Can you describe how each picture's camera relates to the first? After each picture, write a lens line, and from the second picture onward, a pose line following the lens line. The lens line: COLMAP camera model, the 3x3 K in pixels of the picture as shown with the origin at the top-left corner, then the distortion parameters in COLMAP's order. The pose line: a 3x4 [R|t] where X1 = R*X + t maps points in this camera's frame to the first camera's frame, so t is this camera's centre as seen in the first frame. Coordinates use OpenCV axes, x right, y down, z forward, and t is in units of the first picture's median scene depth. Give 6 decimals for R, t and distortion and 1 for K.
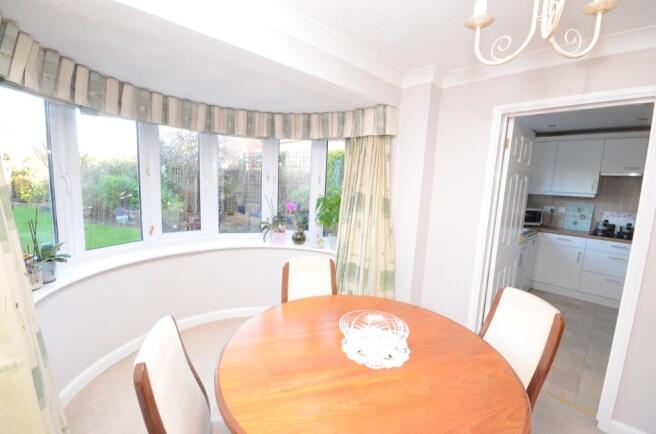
lens RADIAL K [[283.1, 0, 329.3], [0, 283.1, 221.3], [0, 0, 1]] dist [-0.006319, -0.000053]
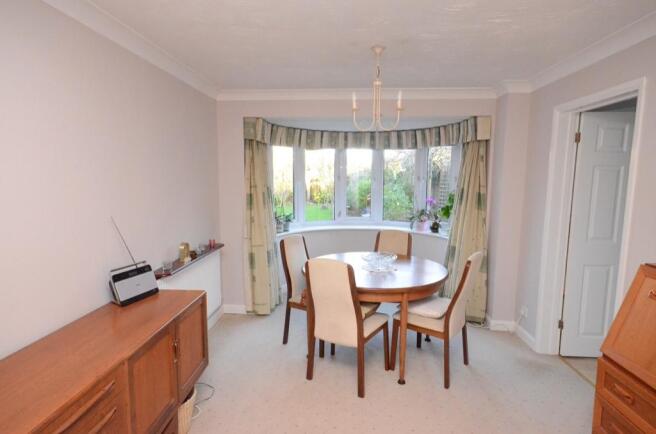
lens RADIAL K [[364.8, 0, 328.0], [0, 364.8, 217.0], [0, 0, 1]] dist [0.000358, 0.000244]
pose [[0.680917, 0.042412, -0.731132, 0.893266], [-0.078349, 0.996811, -0.015145, 0.092289], [0.728158, 0.067596, 0.682068, -0.486891]]
